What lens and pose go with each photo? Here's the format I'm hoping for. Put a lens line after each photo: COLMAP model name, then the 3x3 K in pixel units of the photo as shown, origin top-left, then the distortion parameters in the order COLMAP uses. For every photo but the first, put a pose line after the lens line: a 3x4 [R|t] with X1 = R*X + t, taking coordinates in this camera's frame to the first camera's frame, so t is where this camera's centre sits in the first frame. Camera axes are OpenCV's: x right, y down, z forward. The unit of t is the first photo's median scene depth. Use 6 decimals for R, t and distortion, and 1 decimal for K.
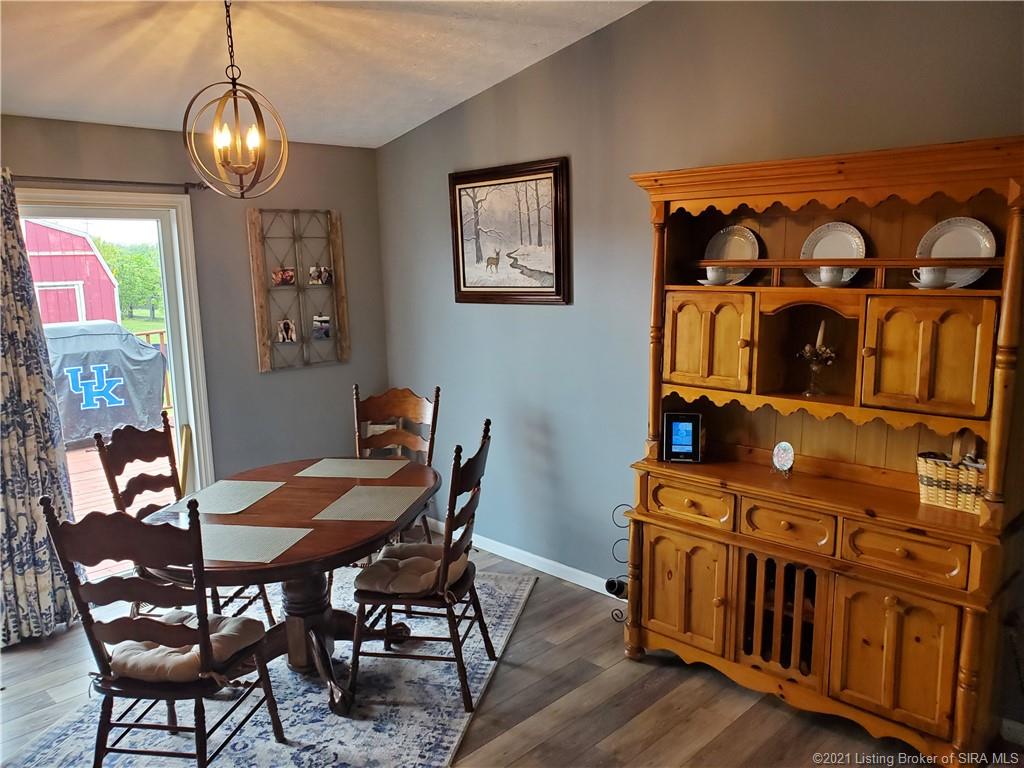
lens RADIAL K [[779.0, 0, 510.5], [0, 779.0, 387.3], [0, 0, 1]] dist [-0.007601, 0.011728]
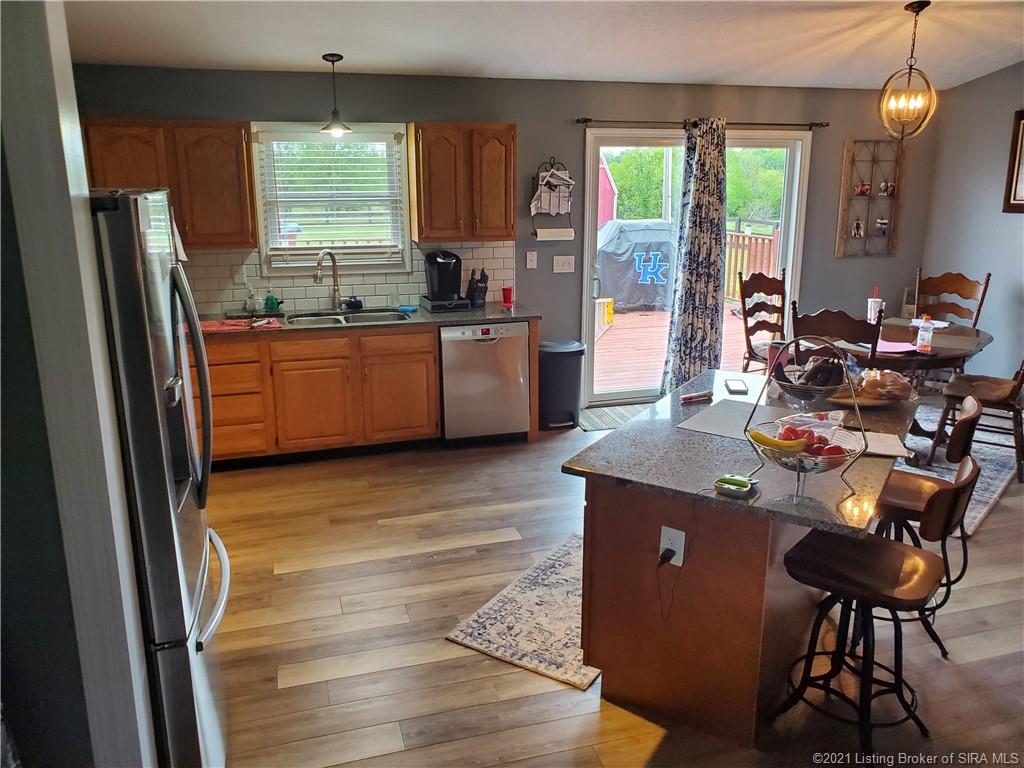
lens RADIAL K [[779.0, 0, 513.4], [0, 779.0, 381.1], [0, 0, 1]] dist [-0.007601, 0.011728]
pose [[0.874448, 0.138218, -0.465013, -0.142404], [-0.092626, 0.988488, 0.119633, 0.088596], [0.476195, -0.061541, 0.877184, -0.542060]]
